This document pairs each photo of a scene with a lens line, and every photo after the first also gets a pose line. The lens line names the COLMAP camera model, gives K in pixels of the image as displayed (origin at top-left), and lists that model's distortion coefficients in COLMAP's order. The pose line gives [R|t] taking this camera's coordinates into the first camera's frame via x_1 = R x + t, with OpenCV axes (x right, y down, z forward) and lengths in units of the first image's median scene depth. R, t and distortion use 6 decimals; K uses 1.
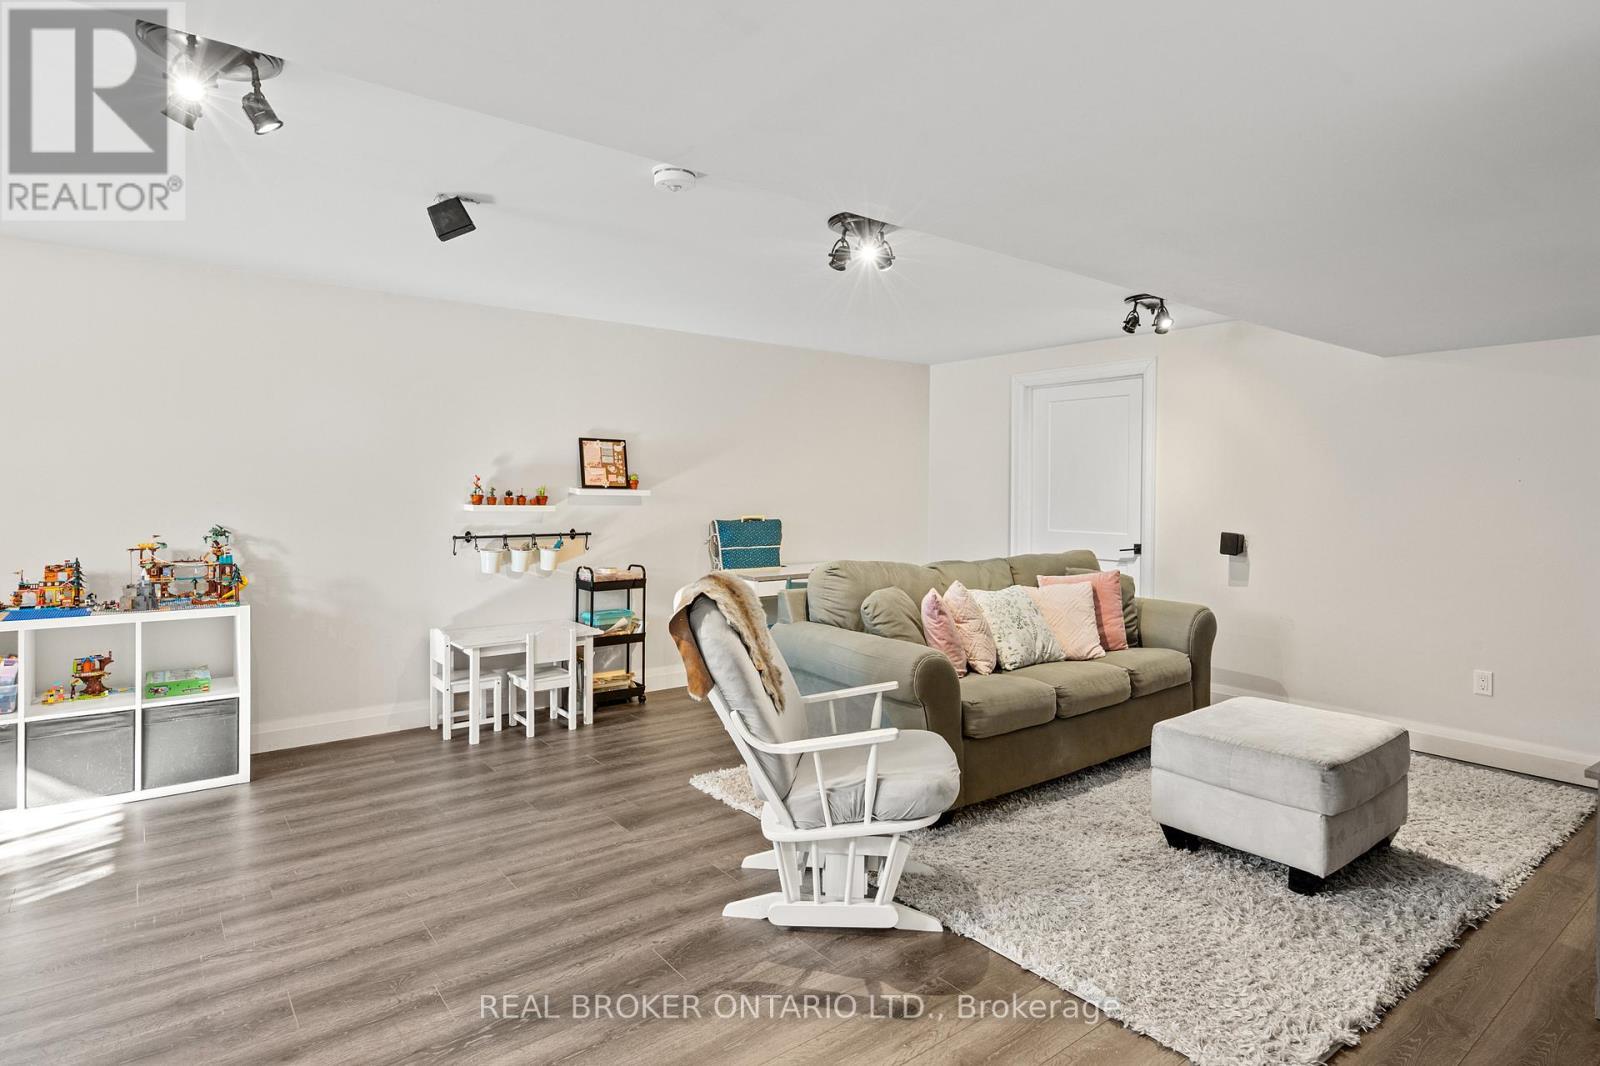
lens RADIAL K [[840.9, 0, 774.3], [0, 840.9, 505.7], [0, 0, 1]] dist [0.000024, -0.000356]
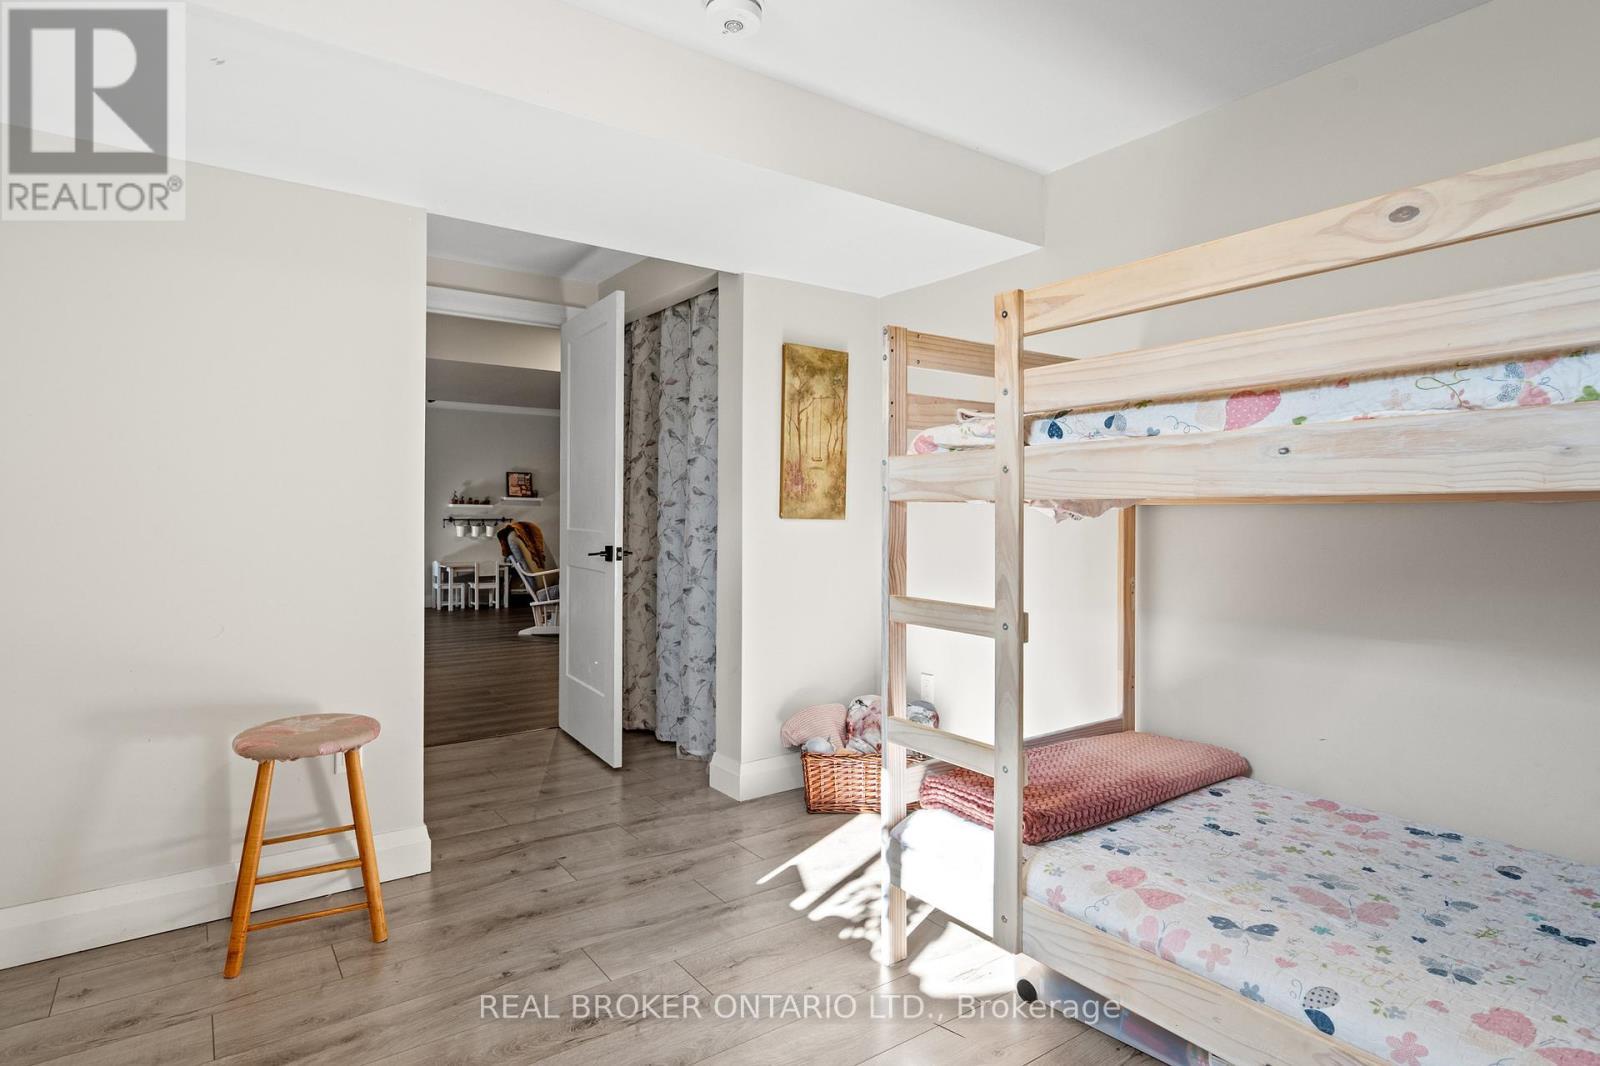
lens RADIAL K [[840.9, 0, 774.3], [0, 840.9, 505.7], [0, 0, 1]] dist [0.000024, -0.000356]
pose [[0.999498, 0.000606, -0.031671, 0.506236], [-0.001392, 0.999692, -0.024788, 0.053300], [0.031646, 0.024820, 0.999191, -1.066521]]
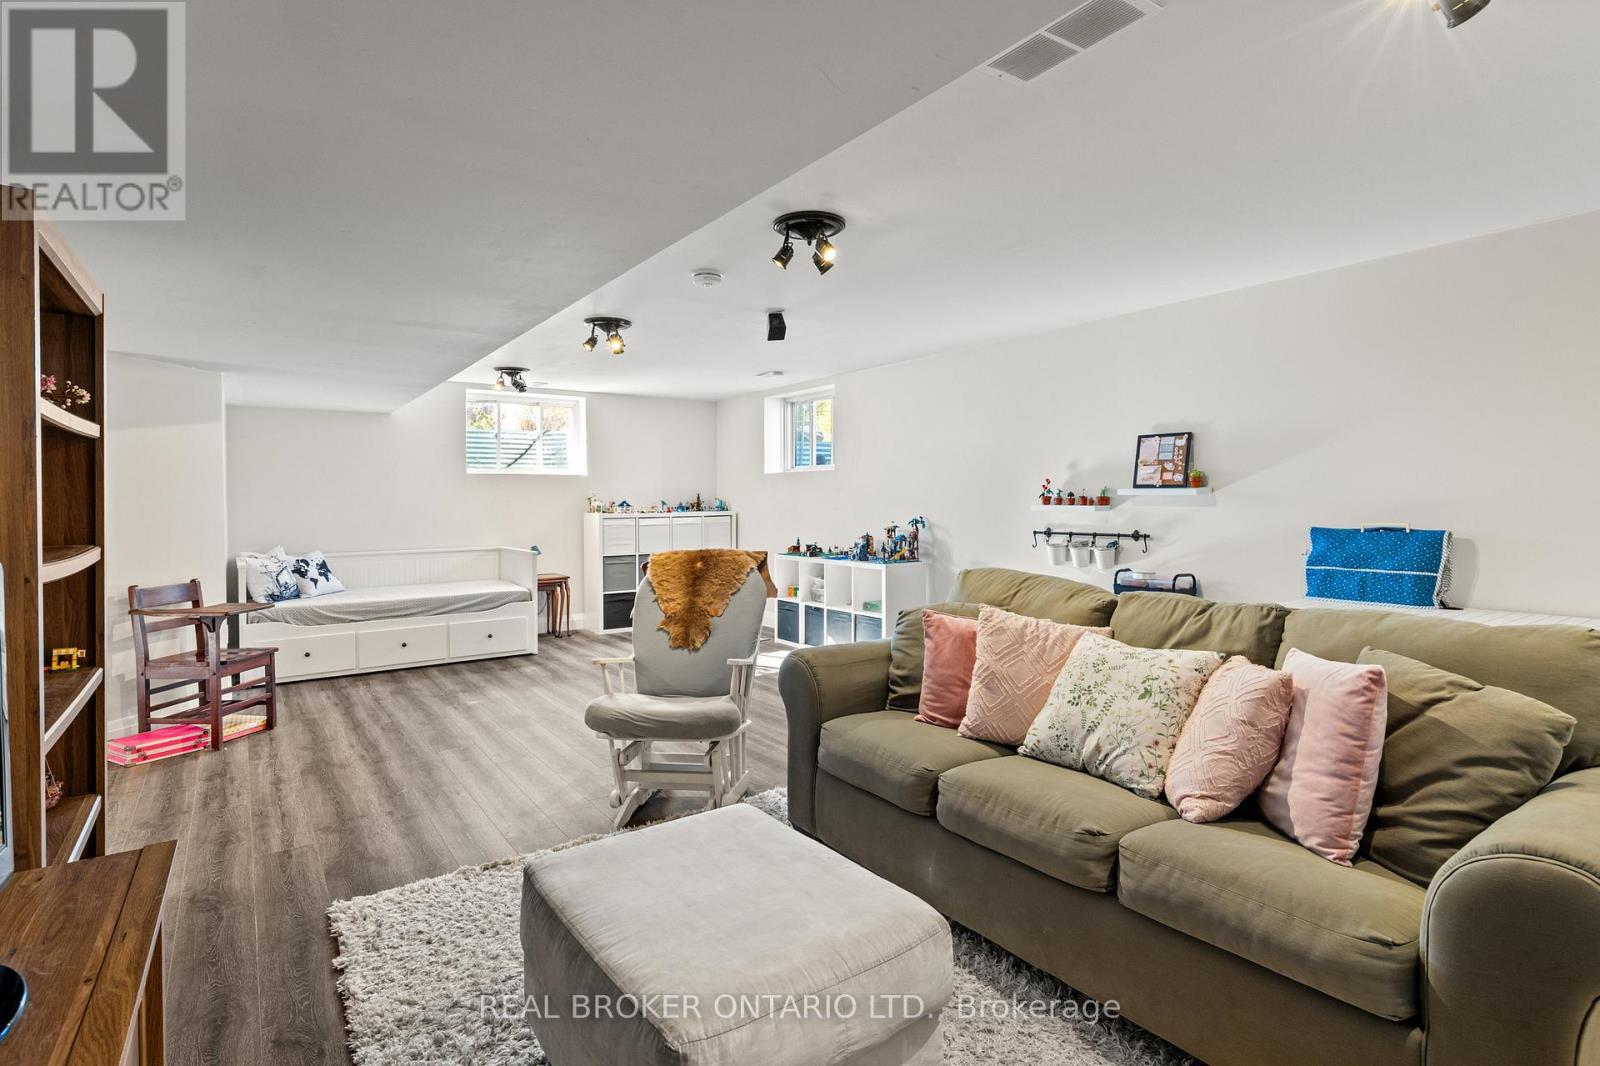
lens RADIAL K [[766.2, 0, 797.1], [0, 766.2, 520.5], [0, 0, 1]] dist [-0.008255, 0.008731]
pose [[-0.015085, 0.016933, -0.999743, 0.686491], [-0.013685, 0.999759, 0.017139, 0.007035], [0.999793, 0.013940, -0.014849, 0.657902]]
